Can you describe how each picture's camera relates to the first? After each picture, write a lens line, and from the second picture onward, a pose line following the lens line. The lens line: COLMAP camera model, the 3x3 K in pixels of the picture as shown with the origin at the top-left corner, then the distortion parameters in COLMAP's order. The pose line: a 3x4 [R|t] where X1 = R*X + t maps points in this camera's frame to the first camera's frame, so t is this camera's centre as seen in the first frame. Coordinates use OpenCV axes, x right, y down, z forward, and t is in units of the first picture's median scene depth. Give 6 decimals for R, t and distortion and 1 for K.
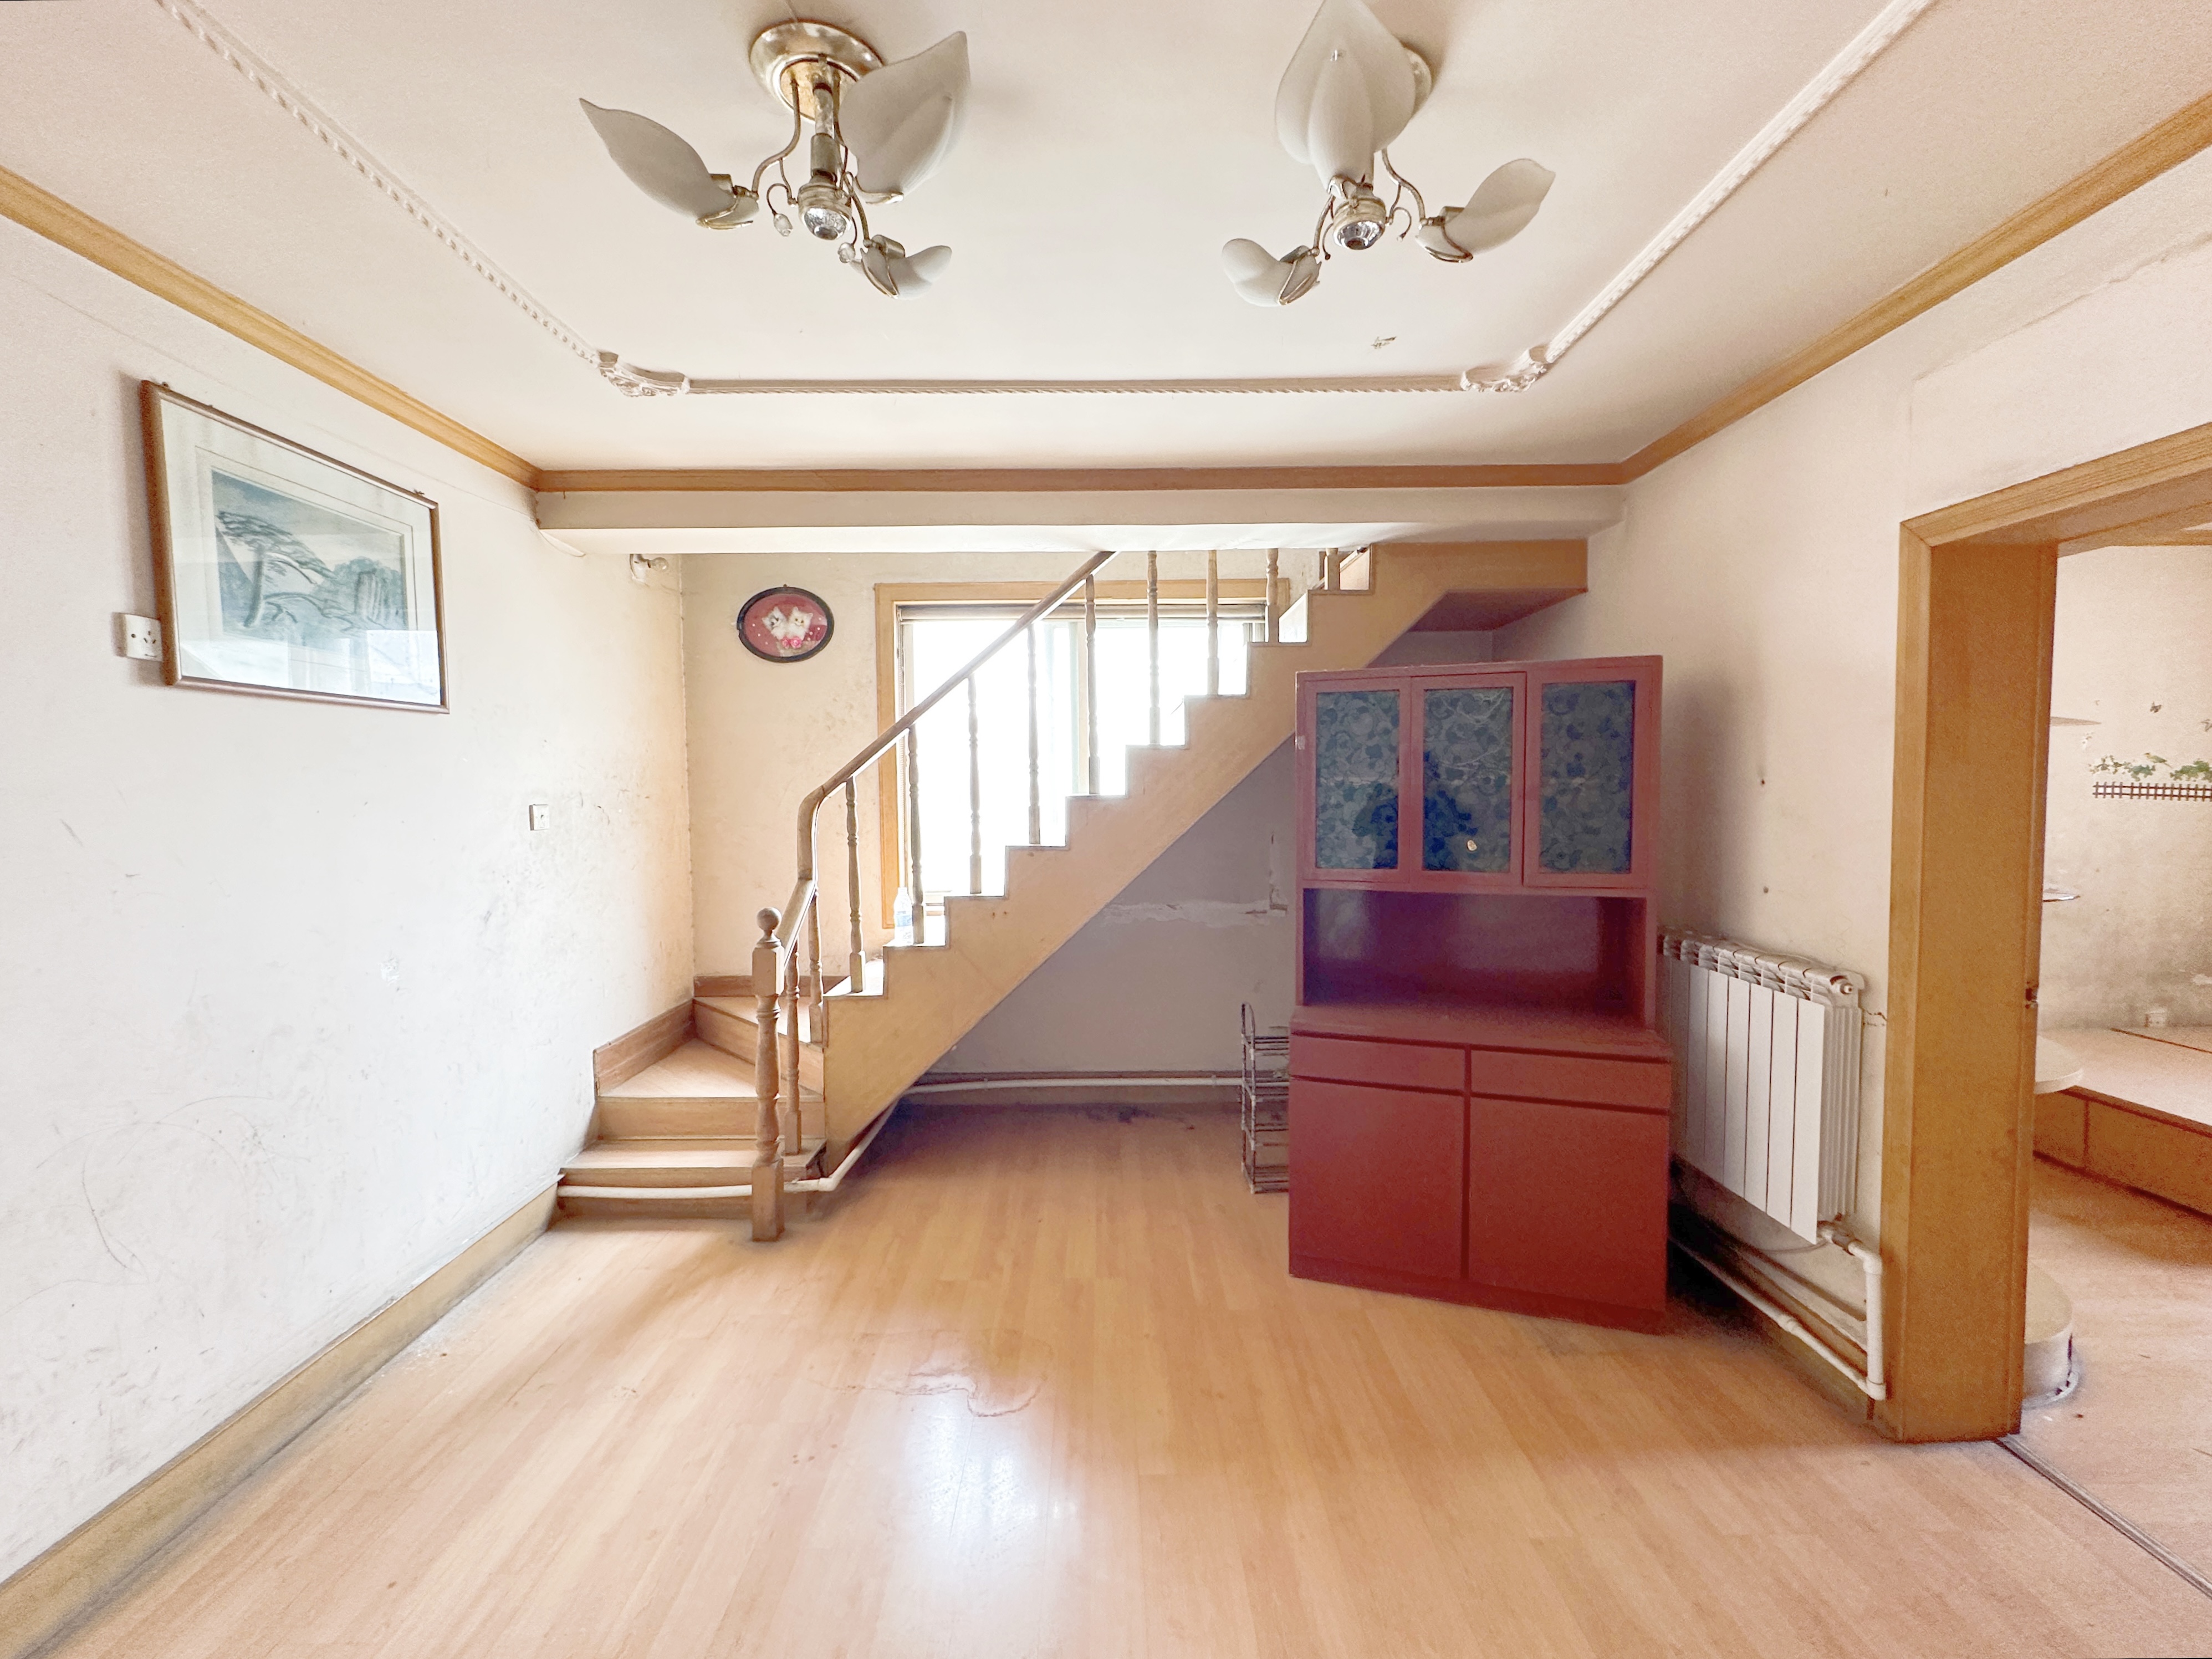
lens RADIAL K [[882.9, 0, 1108.2], [0, 882.9, 831.7], [0, 0, 1]] dist [0.000281, -0.000187]
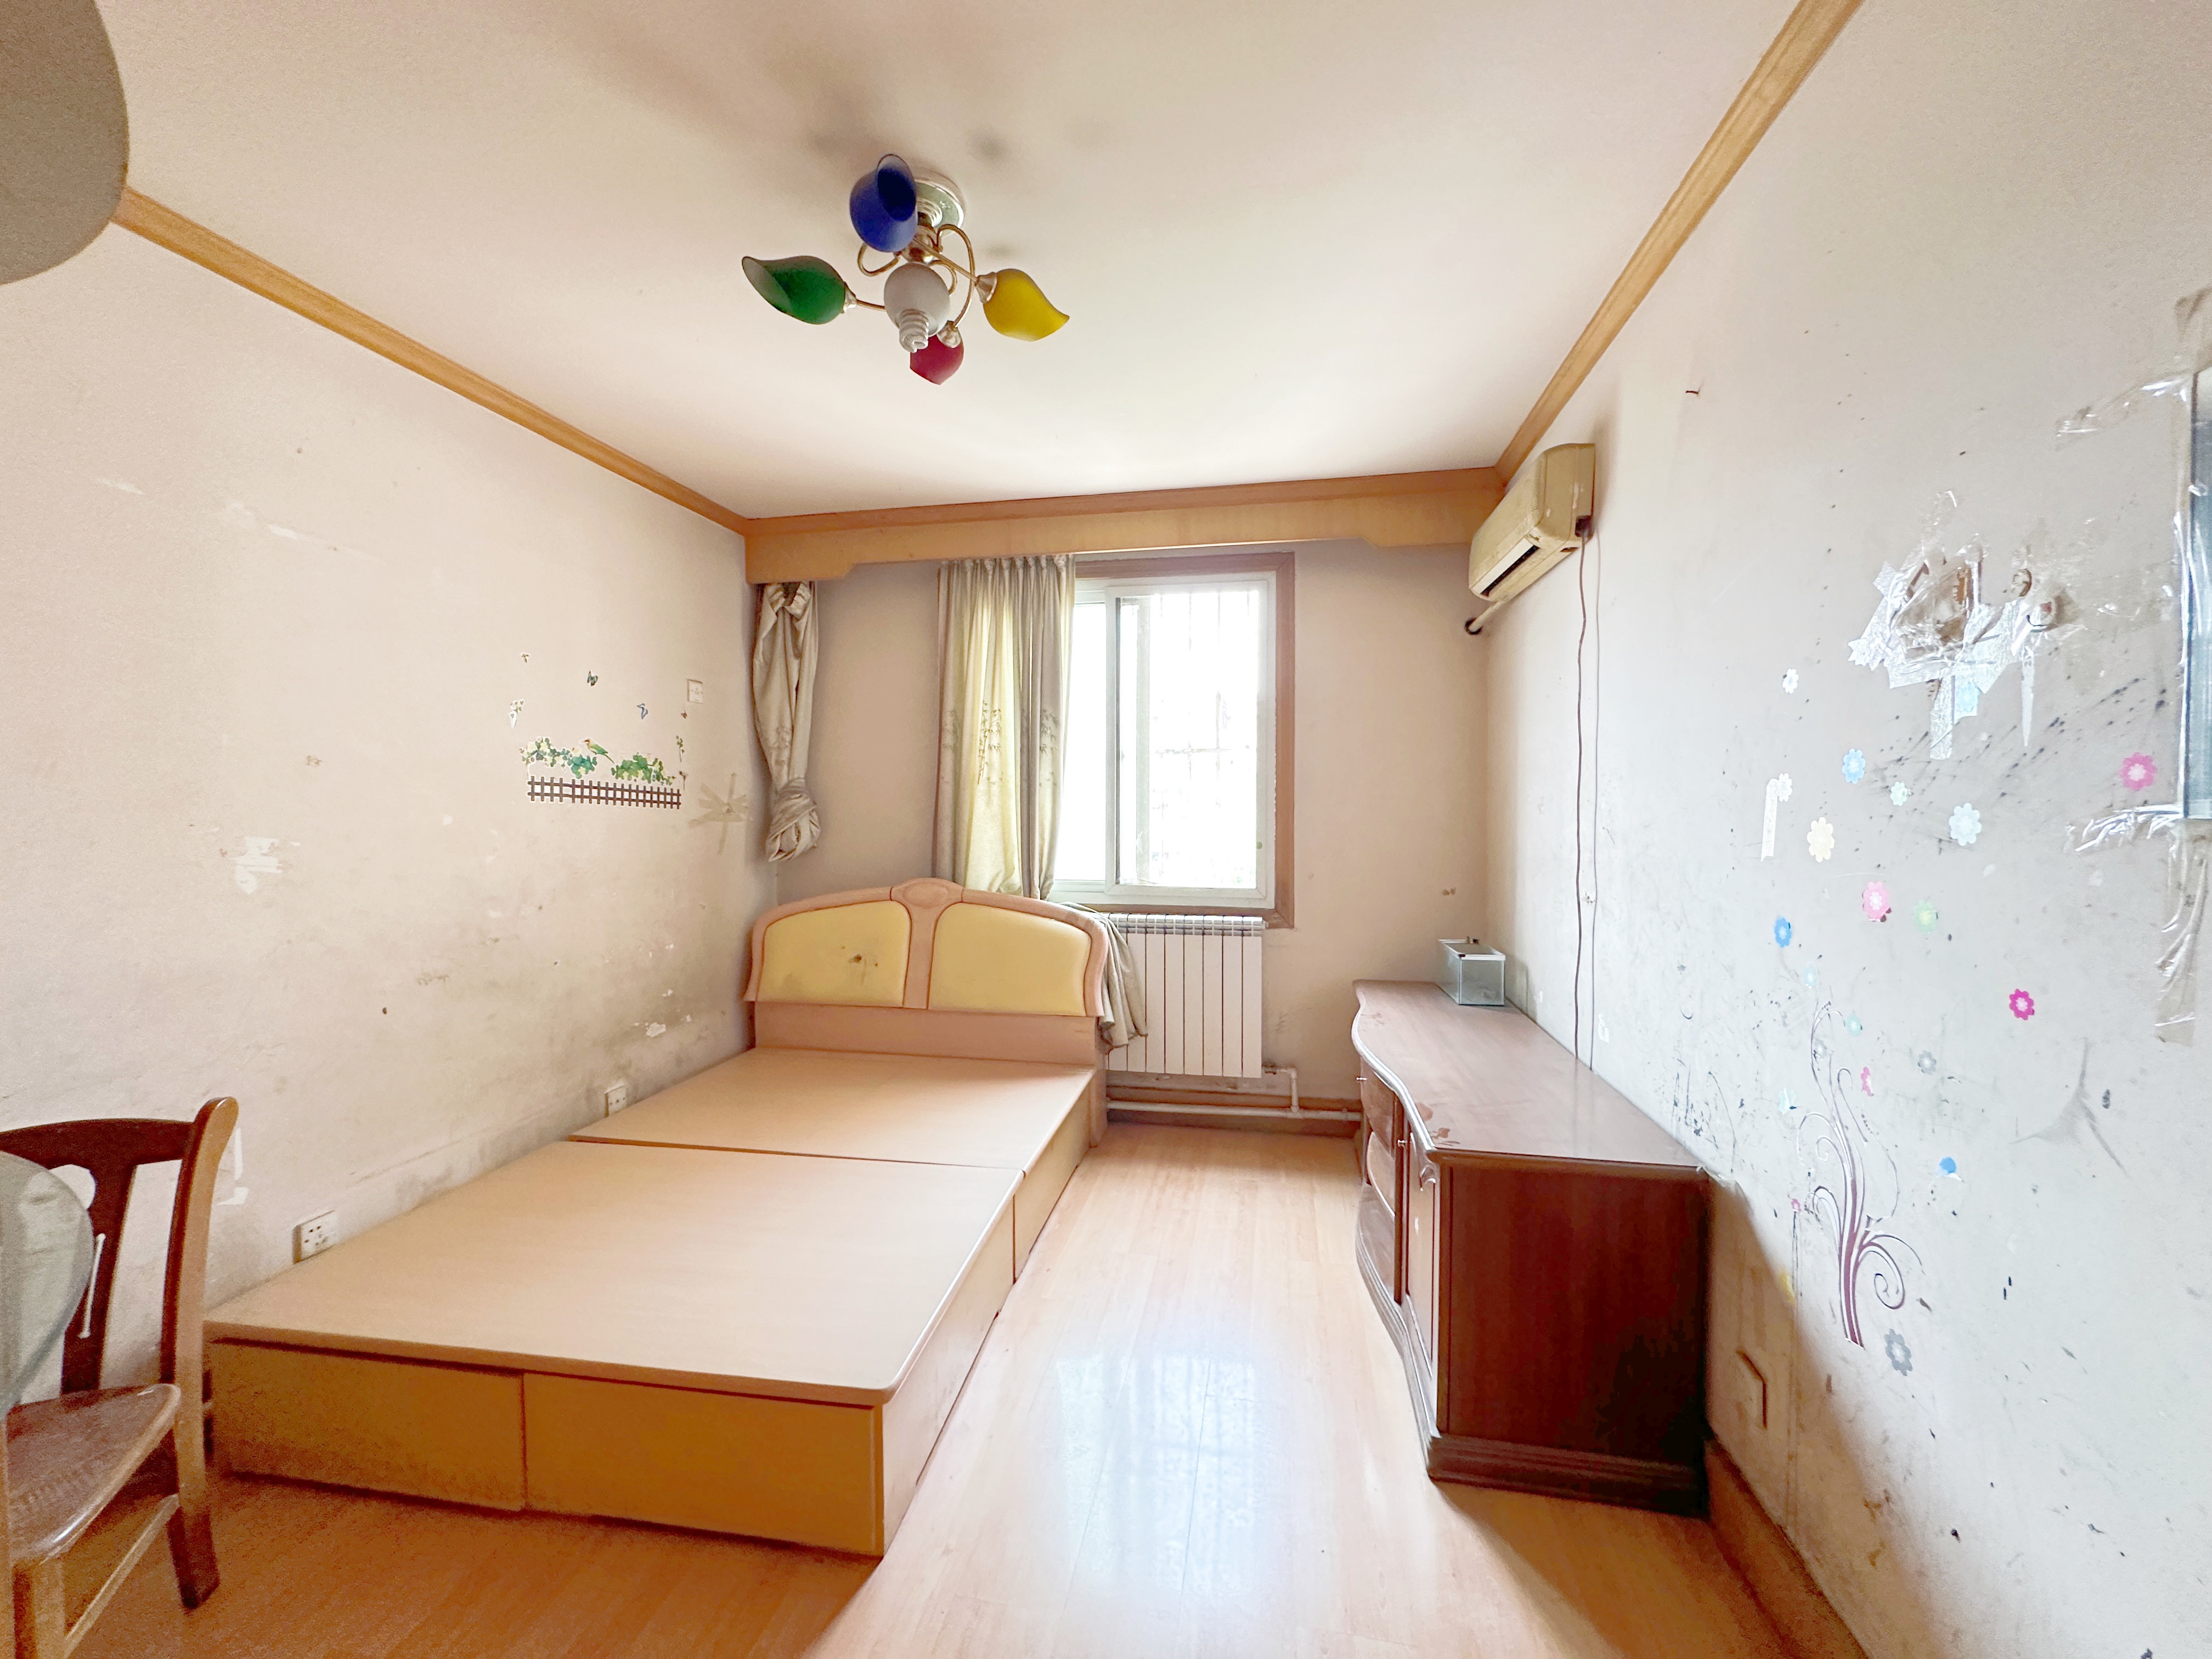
lens RADIAL K [[882.9, 0, 1106.4], [0, 882.9, 828.9], [0, 0, 1]] dist [0.000281, -0.000187]
pose [[0.184486, -0.018214, 0.982666, 0.538898], [0.048241, 0.998791, 0.009456, -0.002007], [-0.981651, 0.045660, 0.185142, 0.447965]]
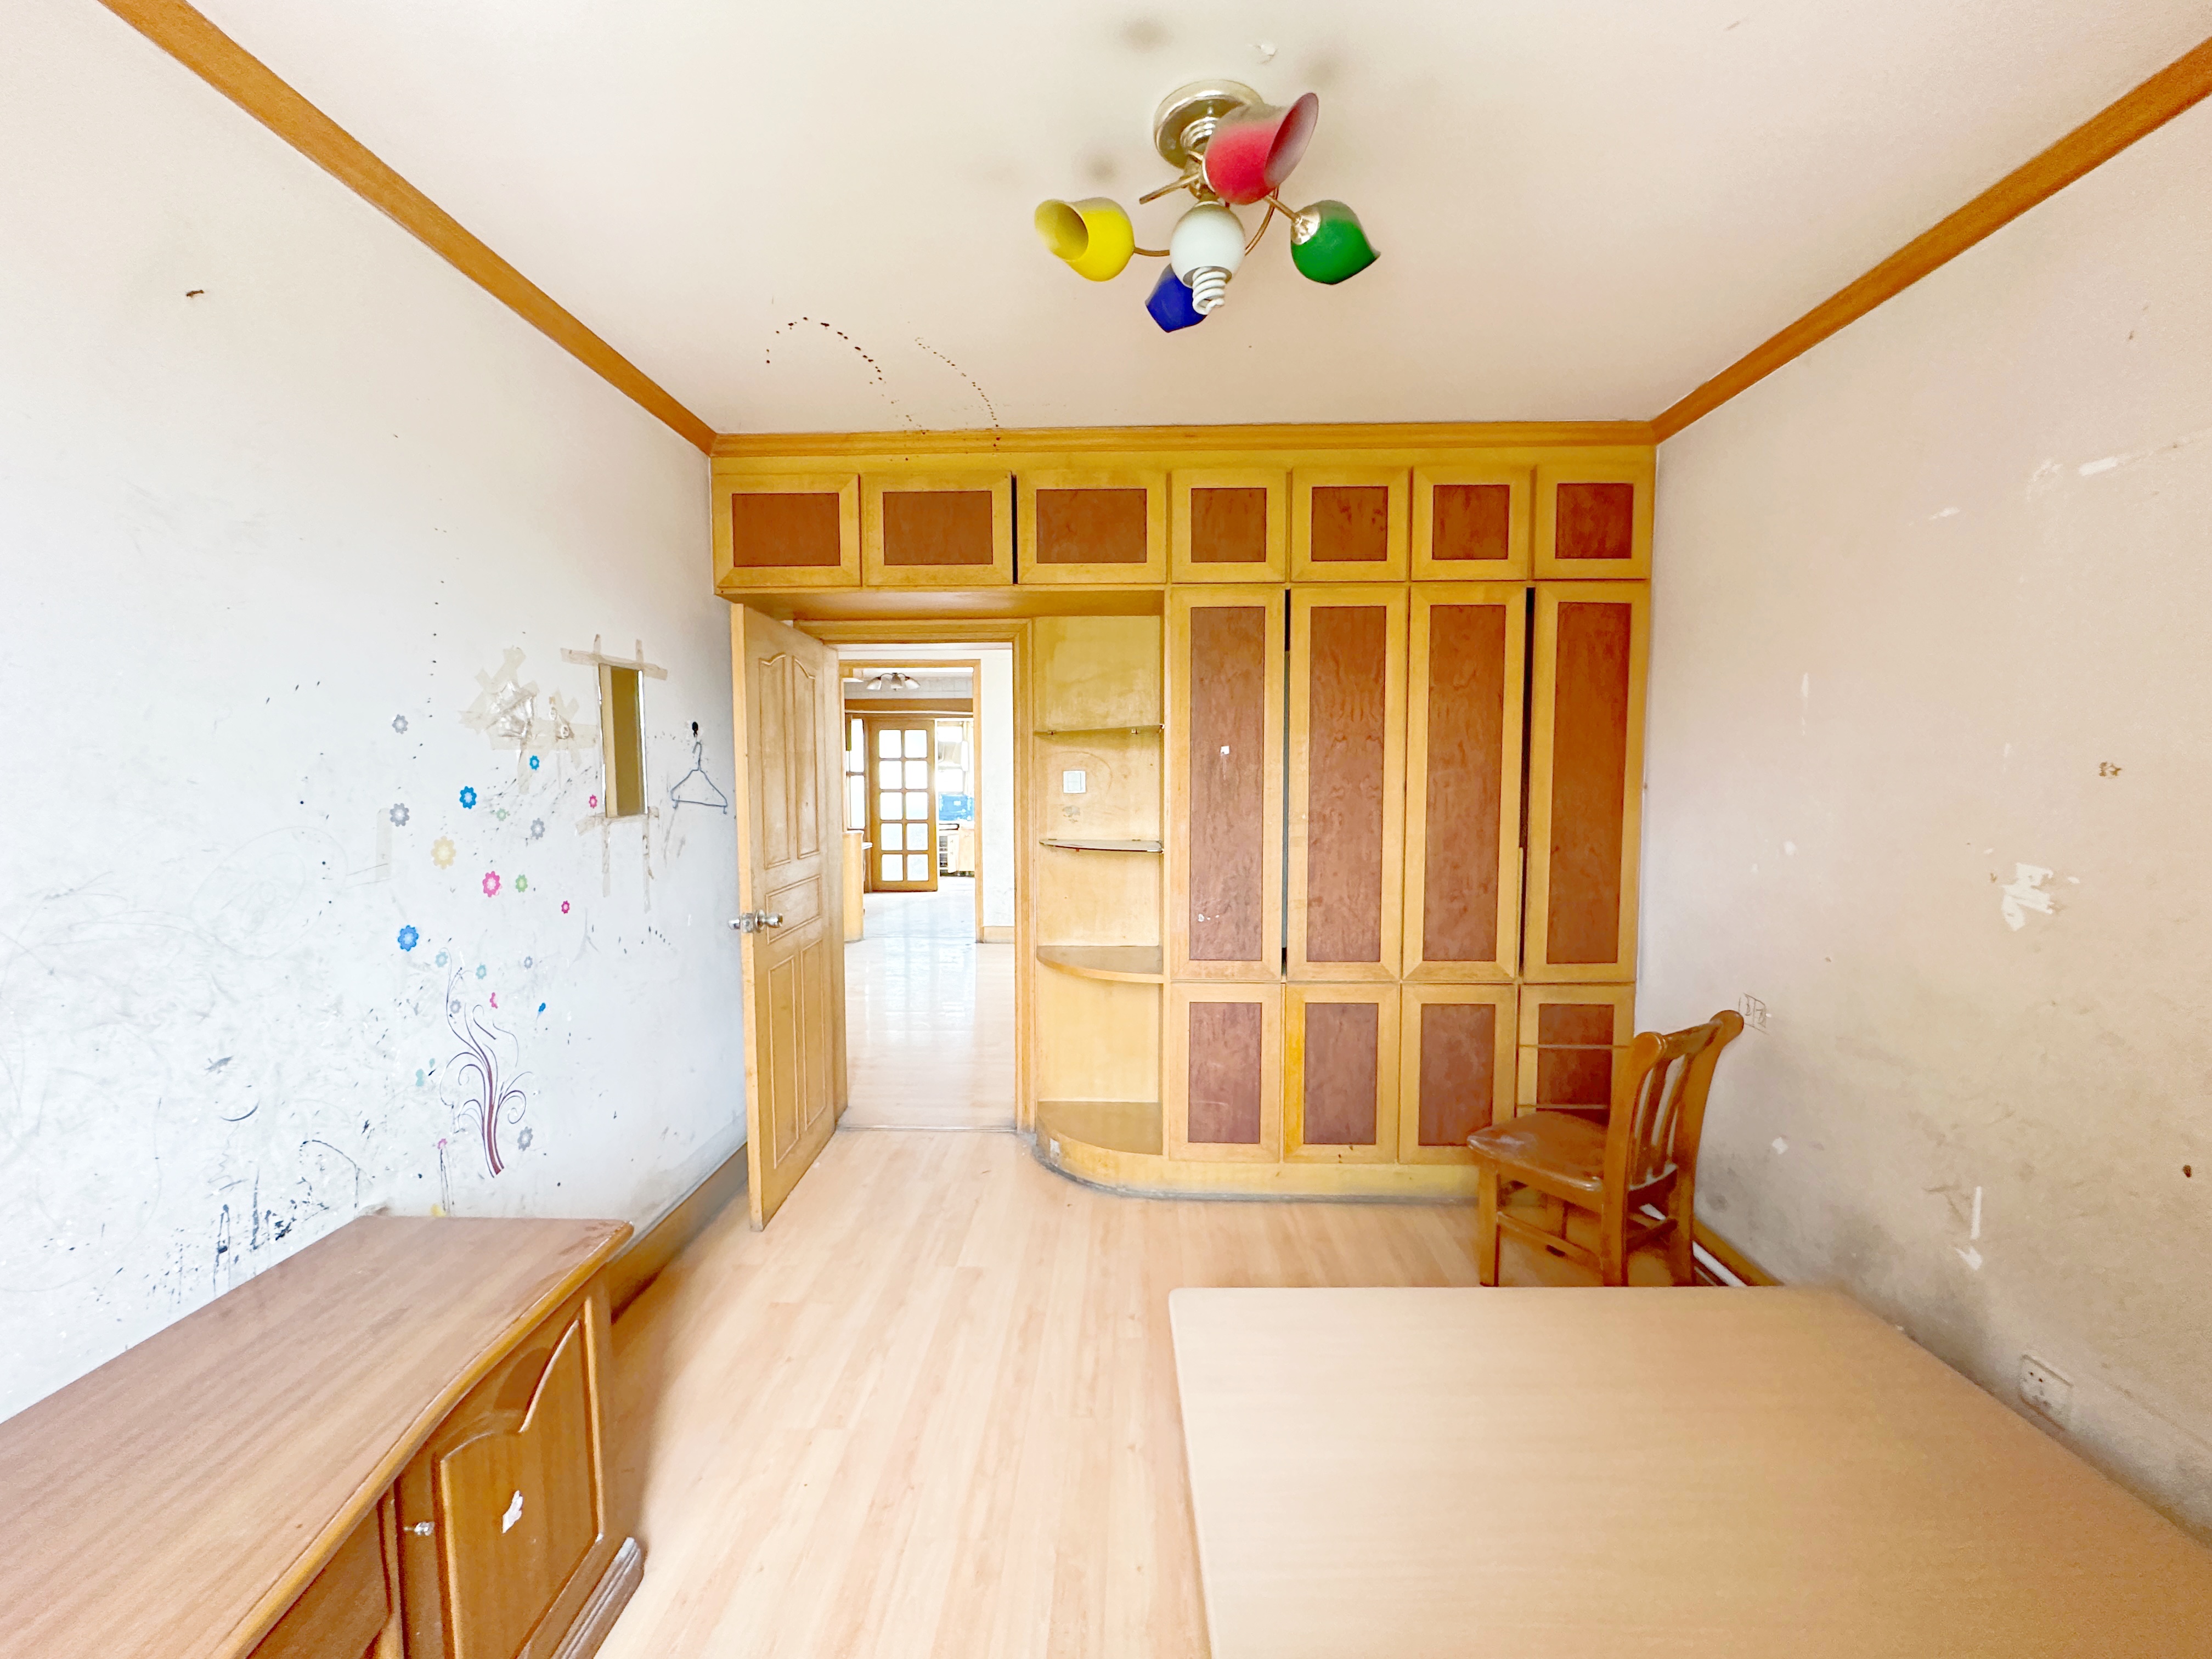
lens RADIAL K [[882.9, 0, 1098.1], [0, 882.9, 850.1], [0, 0, 1]] dist [0.000281, -0.000187]
pose [[-0.031922, 0.097120, -0.994761, 1.359532], [-0.047238, 0.994009, 0.098562, -0.042550], [0.998373, 0.050137, -0.027143, 0.585831]]
